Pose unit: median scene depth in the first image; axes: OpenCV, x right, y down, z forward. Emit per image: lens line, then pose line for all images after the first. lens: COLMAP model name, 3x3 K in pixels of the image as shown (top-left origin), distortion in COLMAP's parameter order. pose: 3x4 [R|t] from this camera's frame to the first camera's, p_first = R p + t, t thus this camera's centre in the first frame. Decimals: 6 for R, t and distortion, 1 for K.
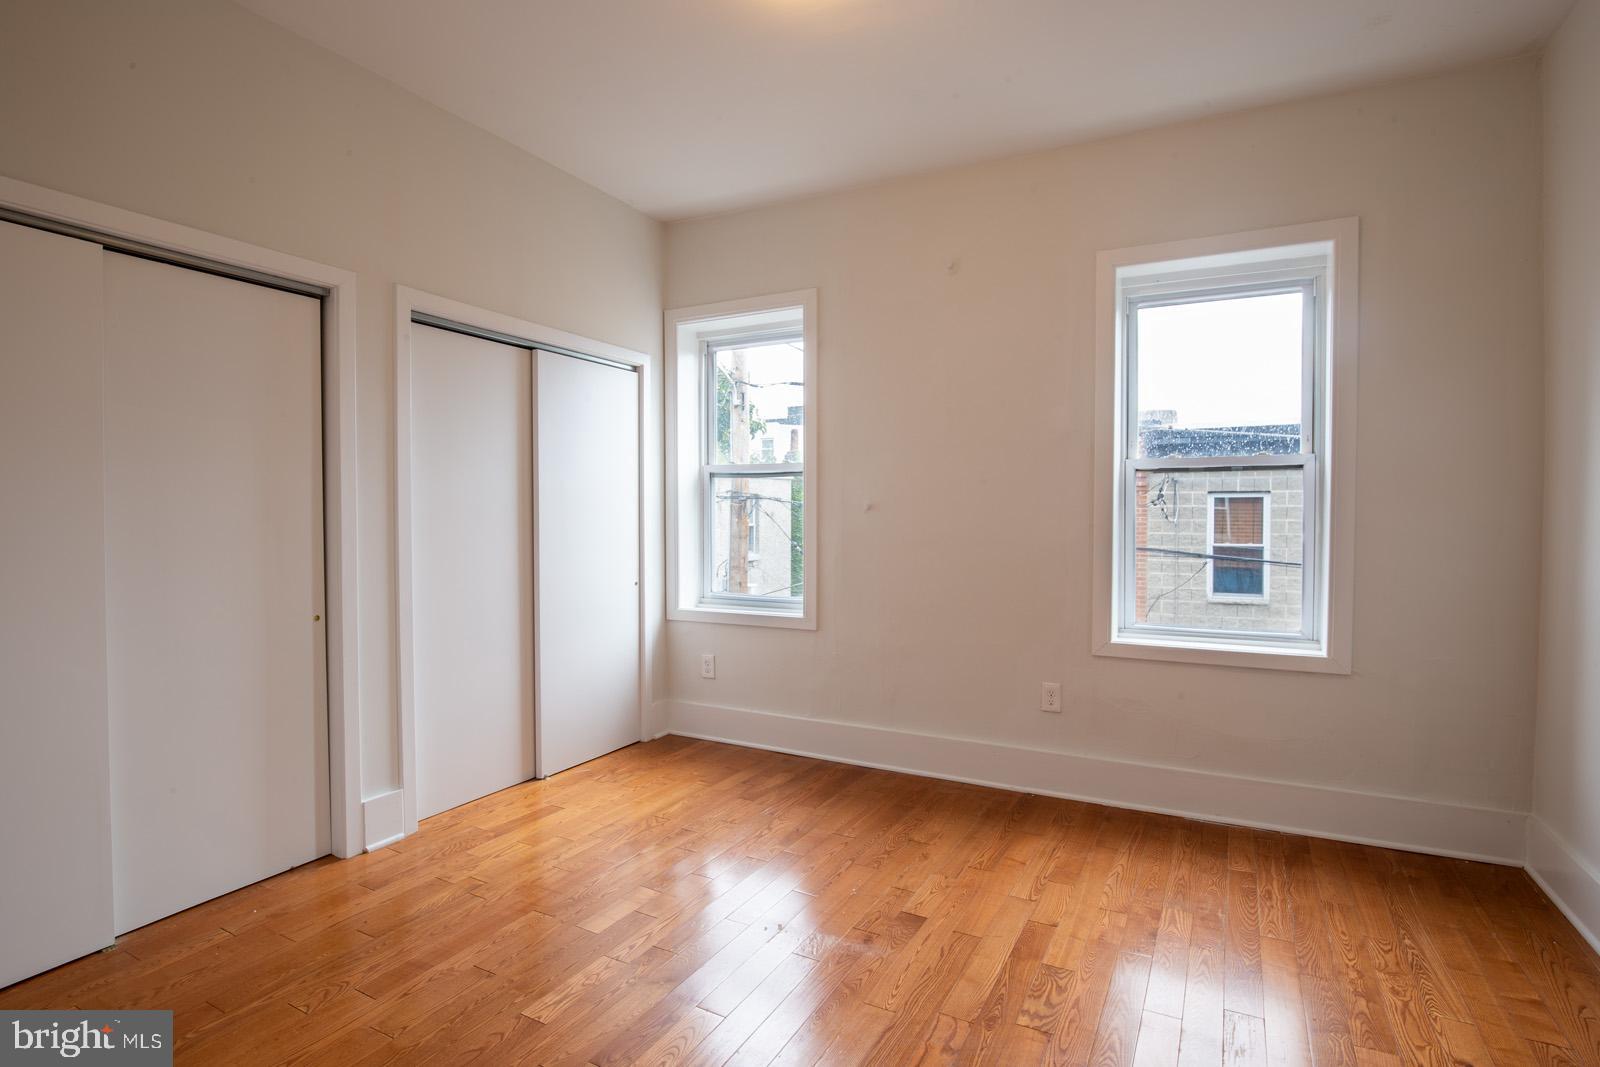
lens RADIAL K [[813.9, 0, 769.4], [0, 813.9, 532.1], [0, 0, 1]] dist [-0.002189, -0.000096]
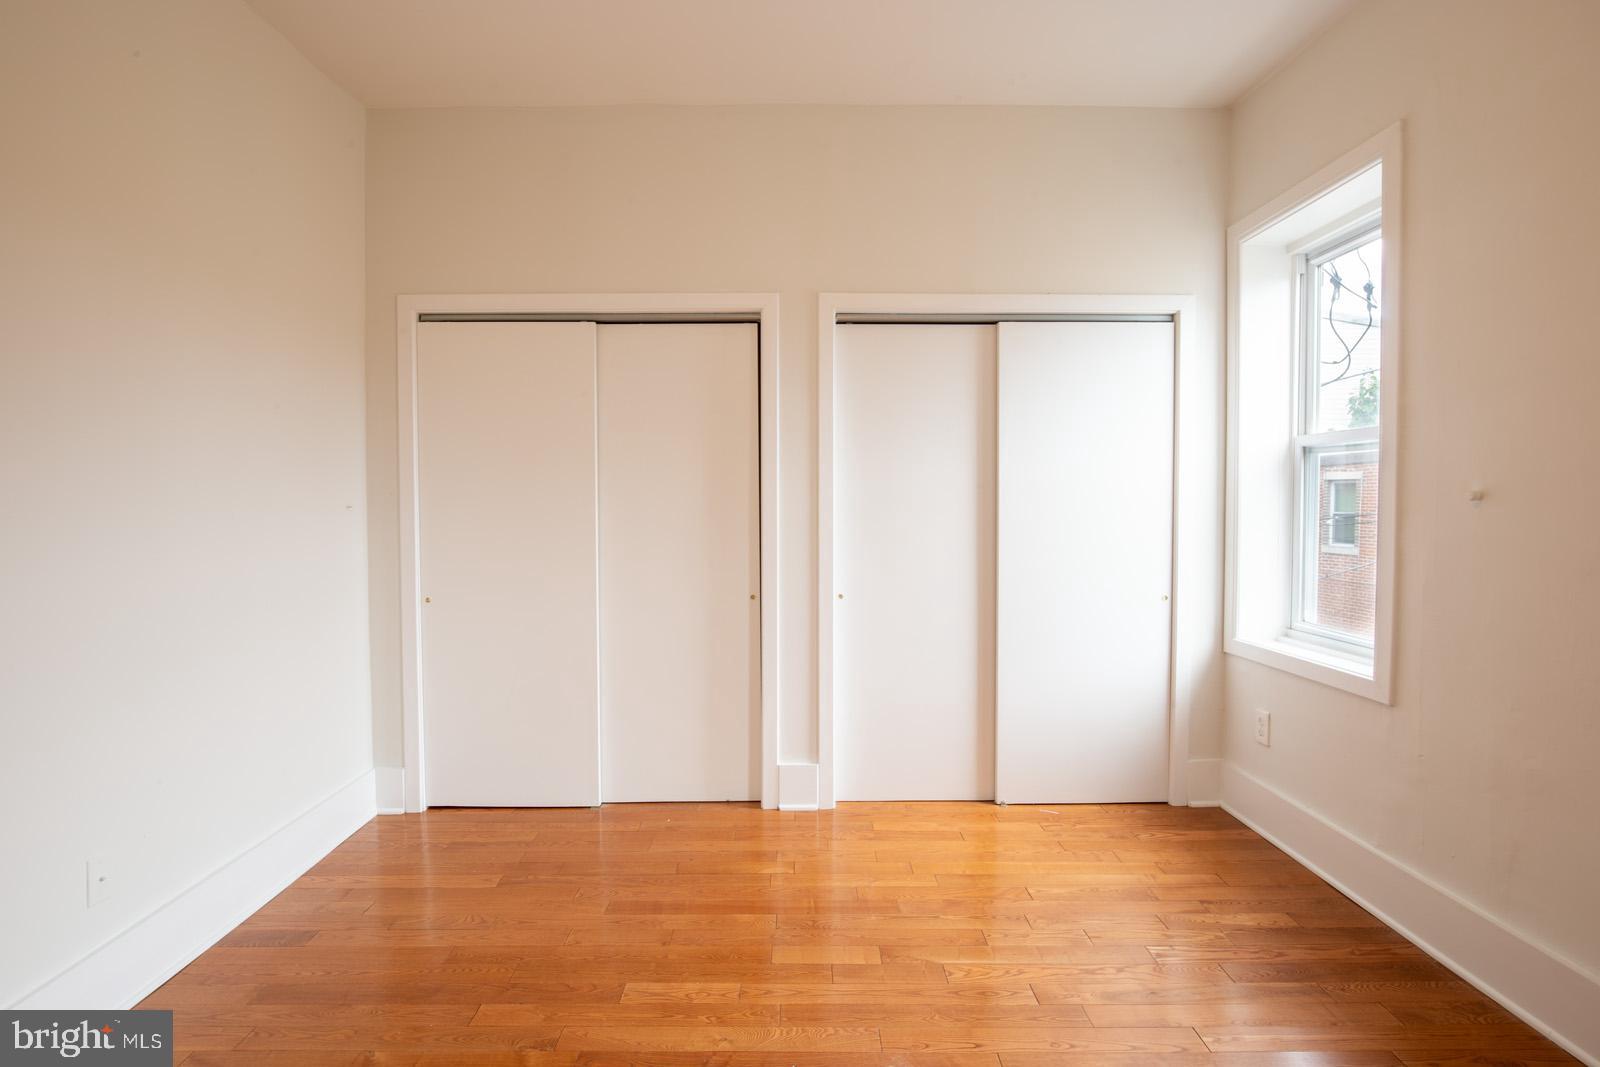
lens RADIAL K [[820.2, 0, 793.9], [0, 820.2, 532.1], [0, 0, 1]] dist [-0.021614, 0.000439]
pose [[0.492618, 0.027223, -0.869820, 0.392471], [-0.017813, 0.999617, 0.021197, -0.010616], [0.870063, 0.005051, 0.492914, 0.372169]]
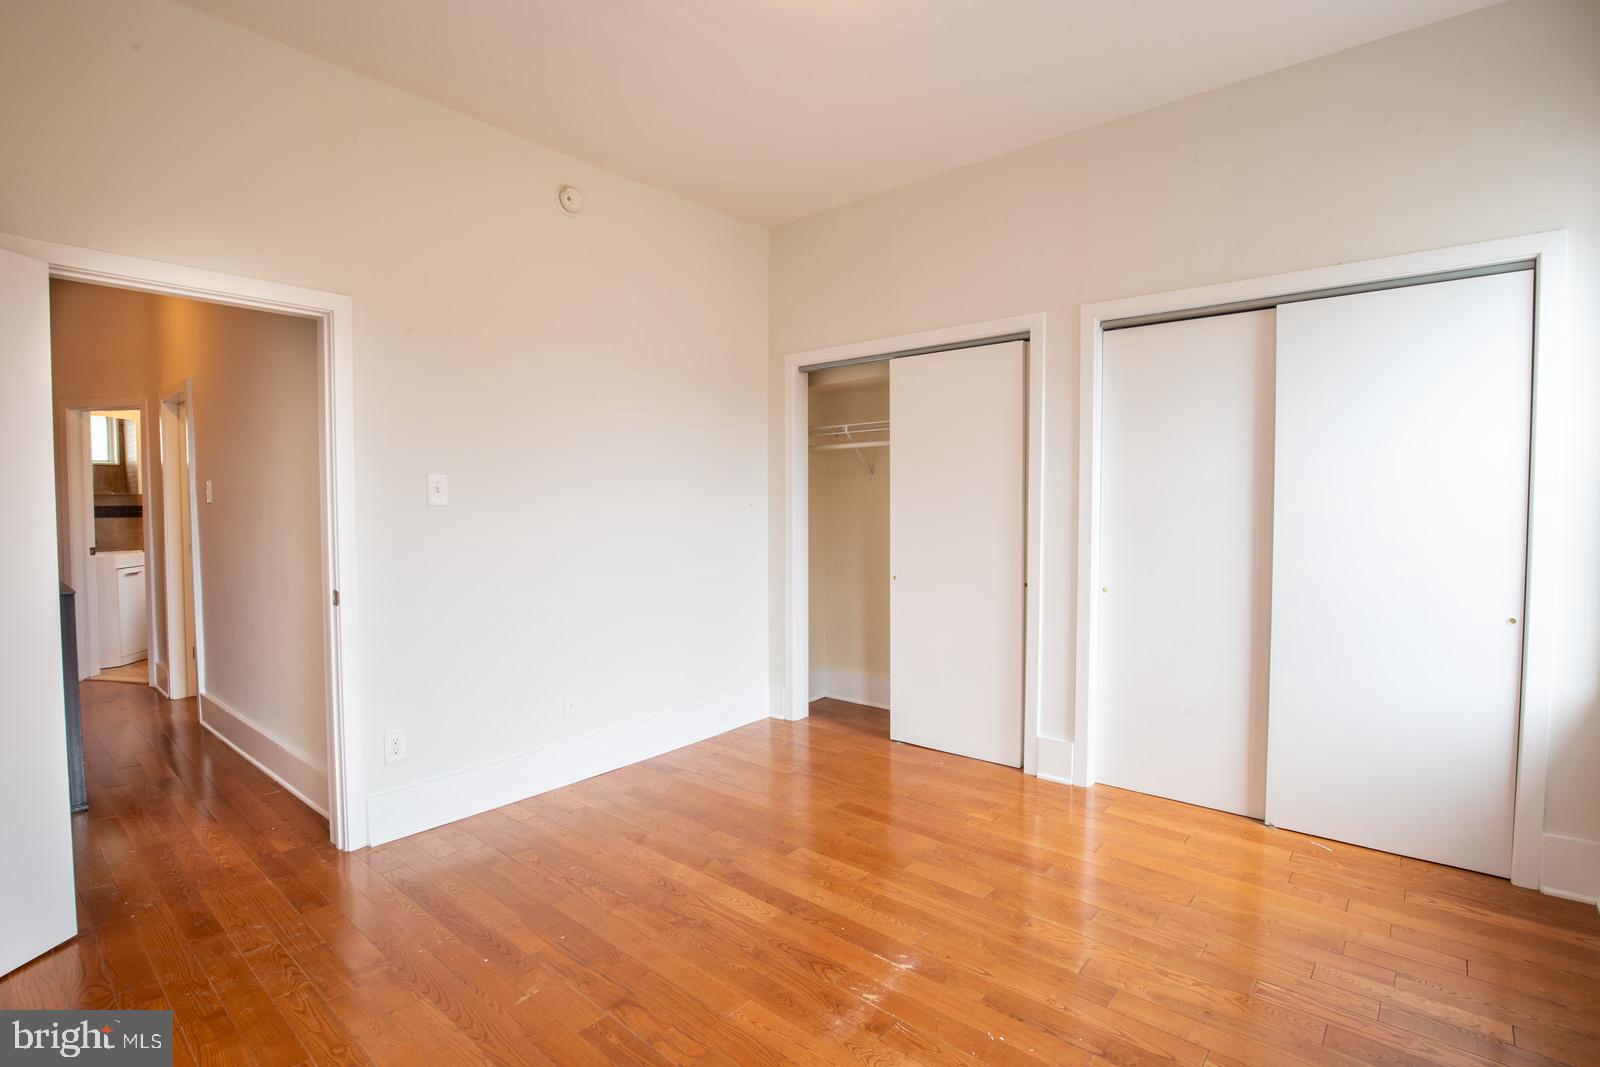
lens RADIAL K [[748.0, 0, 800.0], [0, 748.0, 533.5], [0, 0, 1]] dist [-0.039297, 0.008683]
pose [[-0.183233, 0.035947, -0.982412, 0.546756], [-0.023201, 0.998895, 0.040878, -0.013883], [0.982796, 0.030283, -0.182197, 0.679549]]
